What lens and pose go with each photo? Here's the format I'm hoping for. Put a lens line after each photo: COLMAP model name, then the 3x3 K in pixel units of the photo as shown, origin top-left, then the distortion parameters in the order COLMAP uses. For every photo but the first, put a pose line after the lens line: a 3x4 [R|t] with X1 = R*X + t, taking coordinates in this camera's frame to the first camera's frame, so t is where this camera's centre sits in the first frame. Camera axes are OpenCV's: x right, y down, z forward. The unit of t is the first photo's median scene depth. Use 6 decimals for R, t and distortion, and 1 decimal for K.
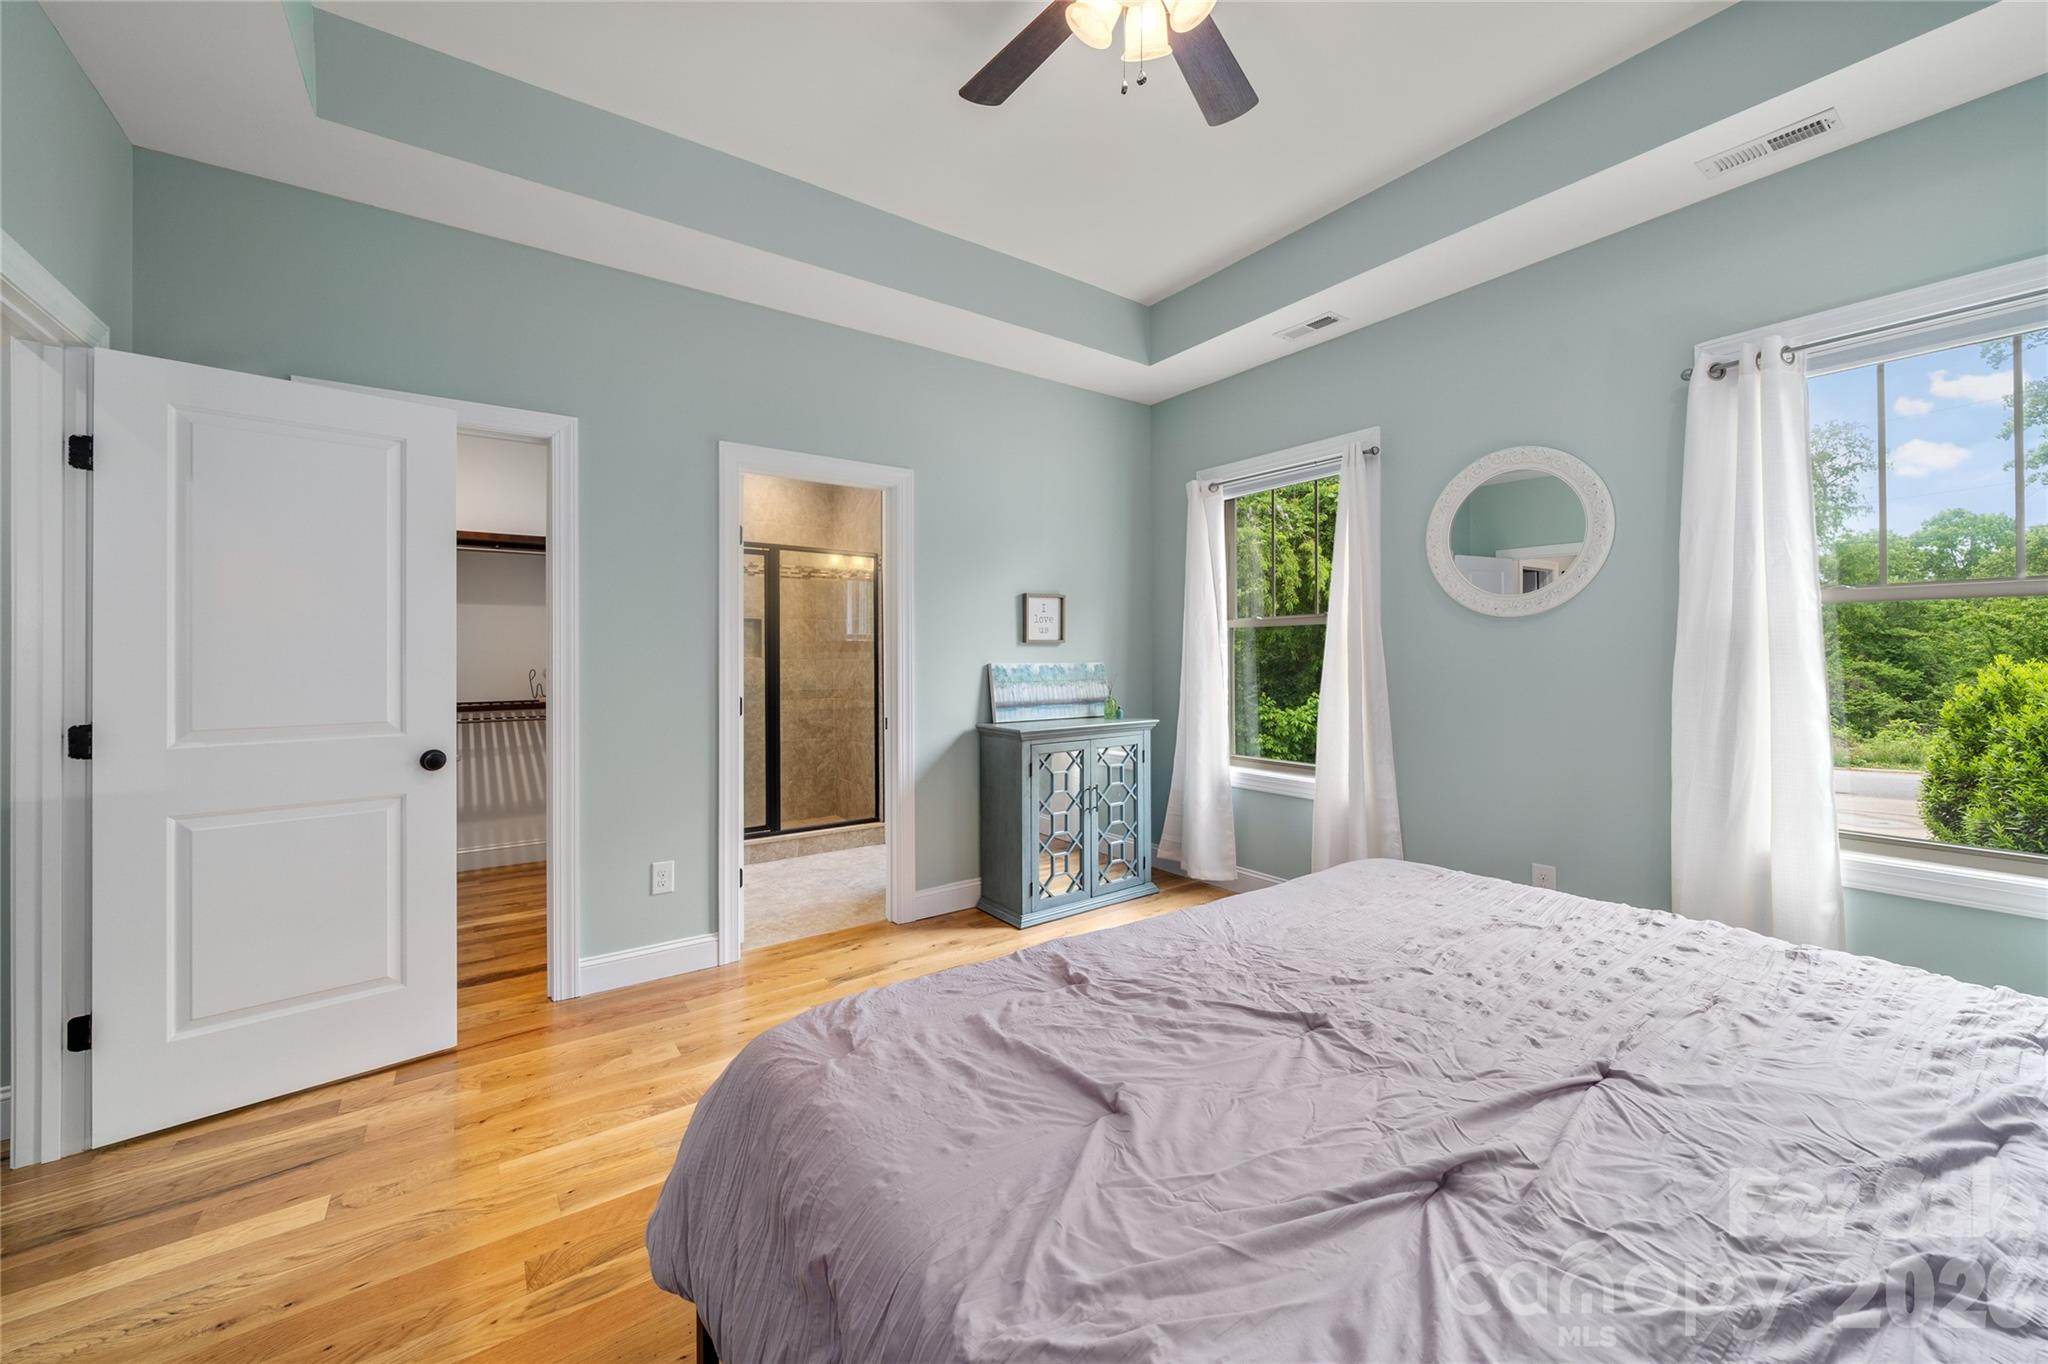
lens RADIAL K [[773.2, 0, 1026.3], [0, 773.2, 654.9], [0, 0, 1]] dist [-0.000767, -0.000089]
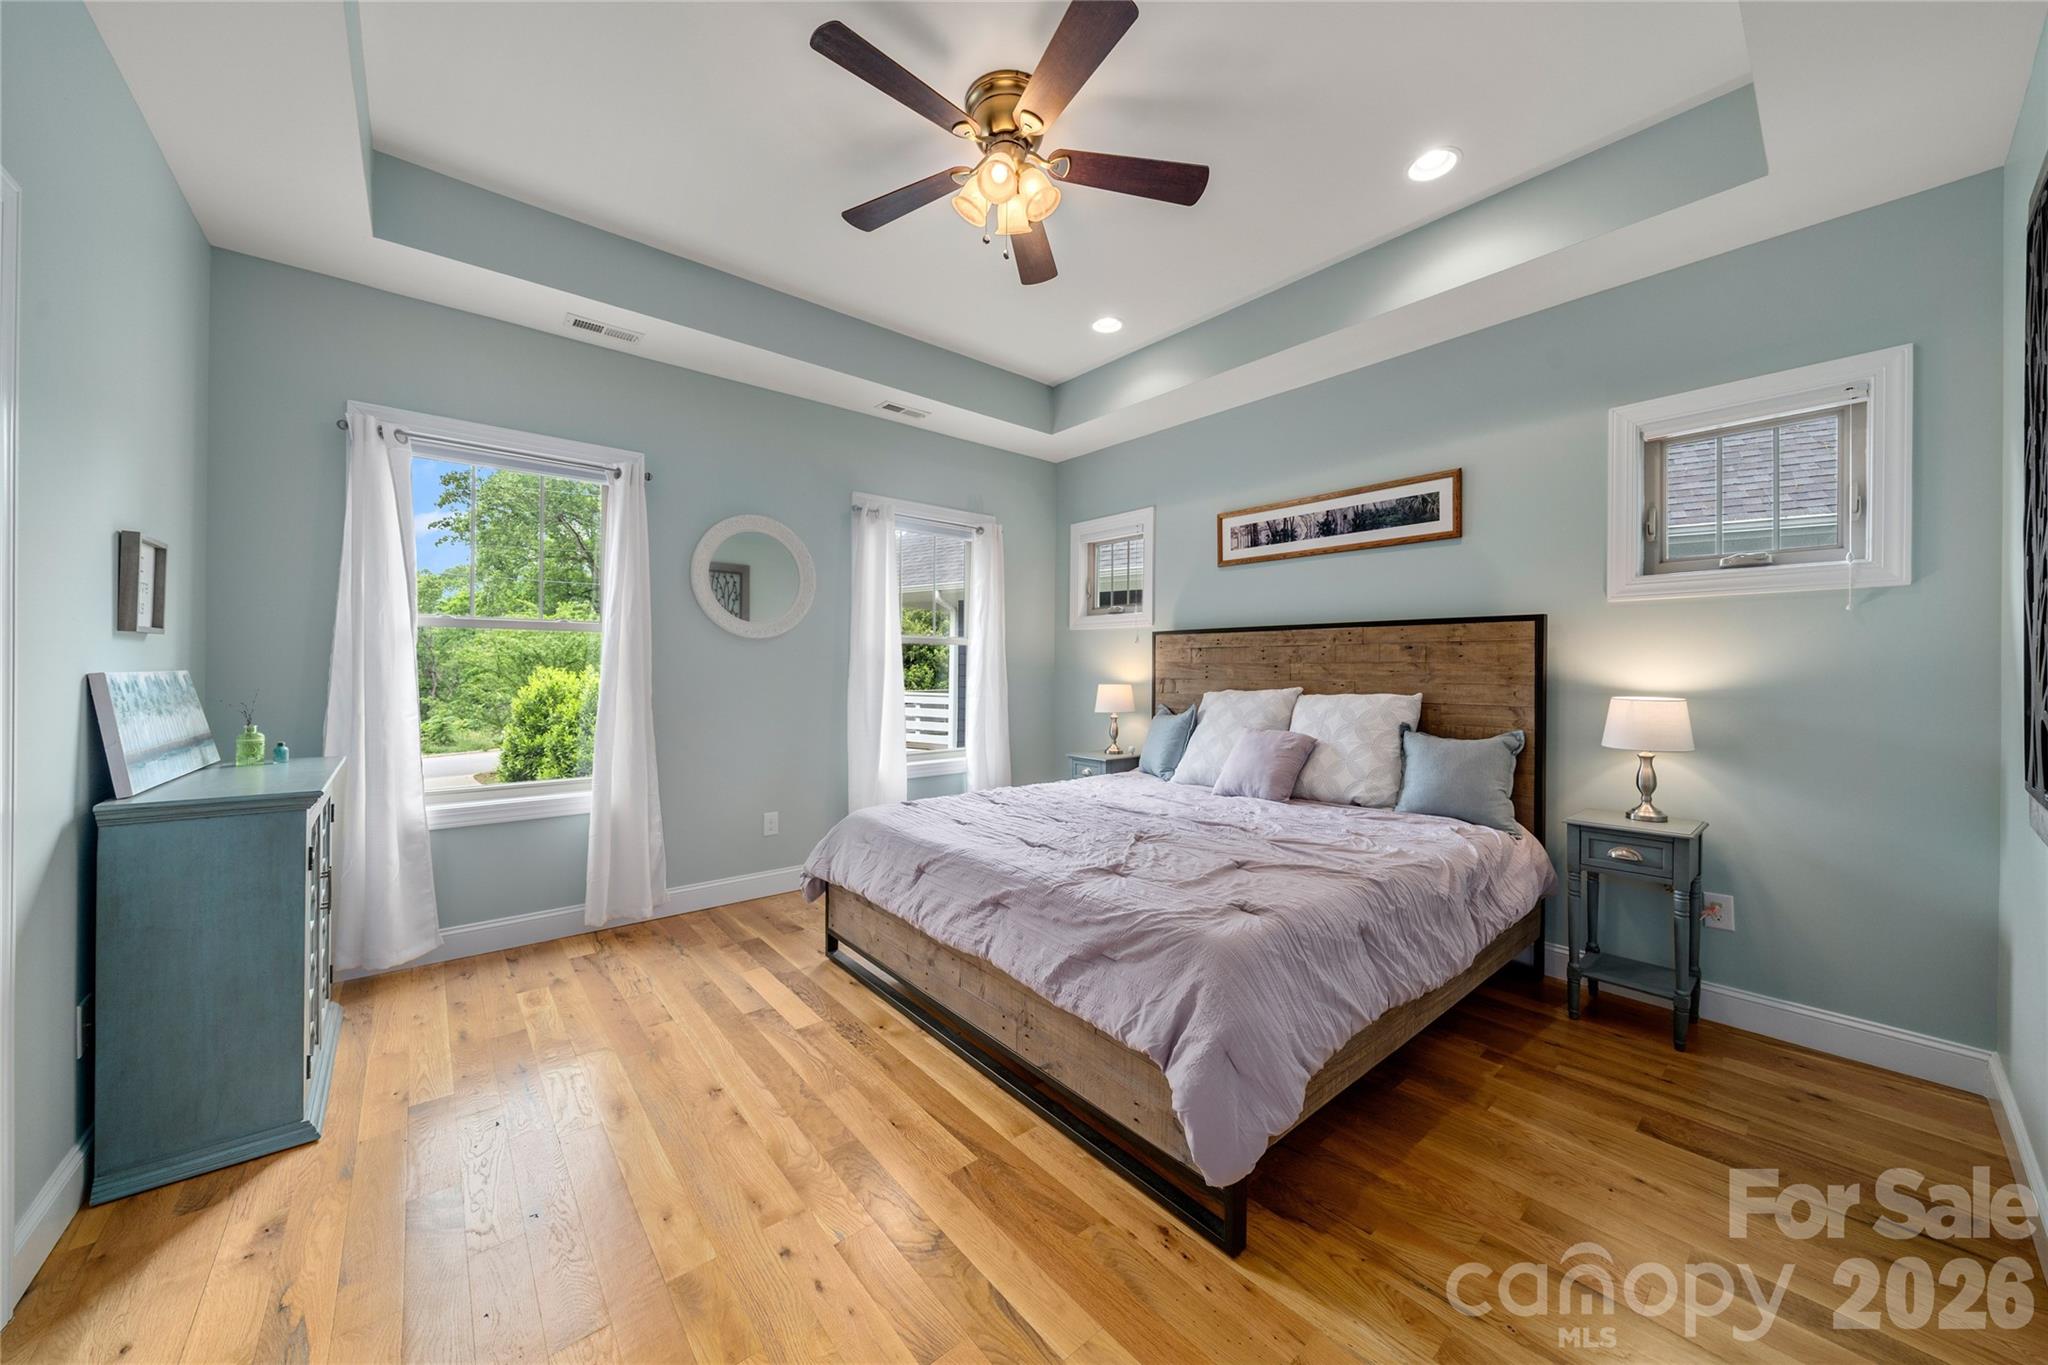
lens RADIAL K [[712.8, 0, 1028.3], [0, 712.8, 675.9], [0, 0, 1]] dist [-0.006974, 0.000225]
pose [[-0.083748, -0.005489, 0.996472, -0.490588], [-0.012091, 0.999917, 0.004492, 0.003408], [-0.996414, -0.011673, -0.083807, 0.455267]]
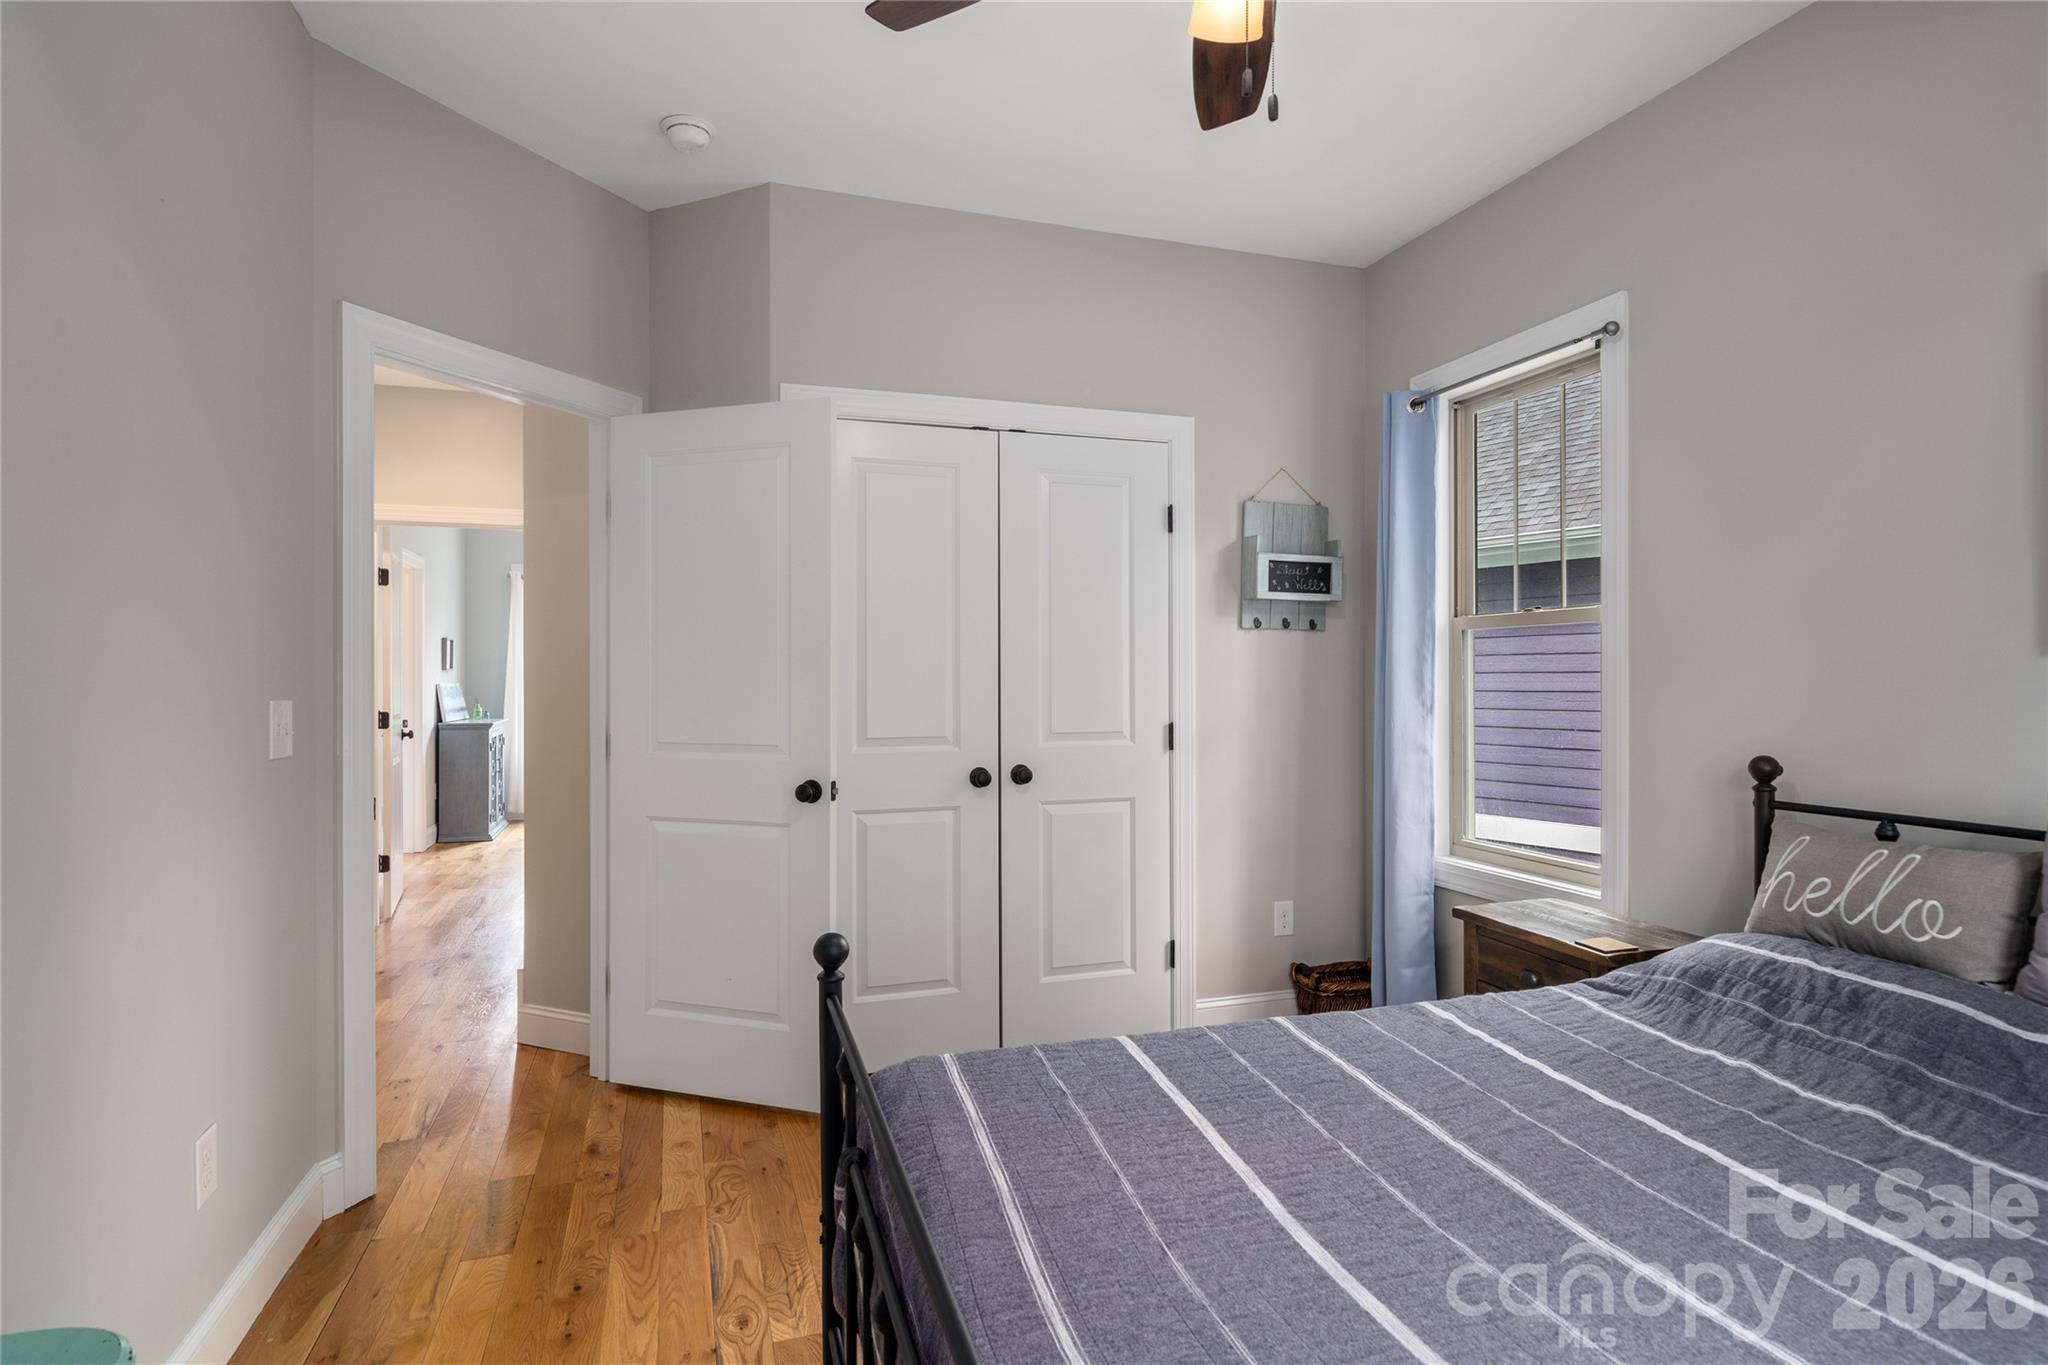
lens RADIAL K [[1030.5, 0, 1014.7], [0, 1030.5, 675.9], [0, 0, 1]] dist [-0.001026, -0.000473]
pose [[0.294430, 0.001340, 0.955672, -1.572471], [0.003497, 0.999991, -0.002480, 0.003674], [-0.955667, 0.004073, 0.294423, -0.648719]]
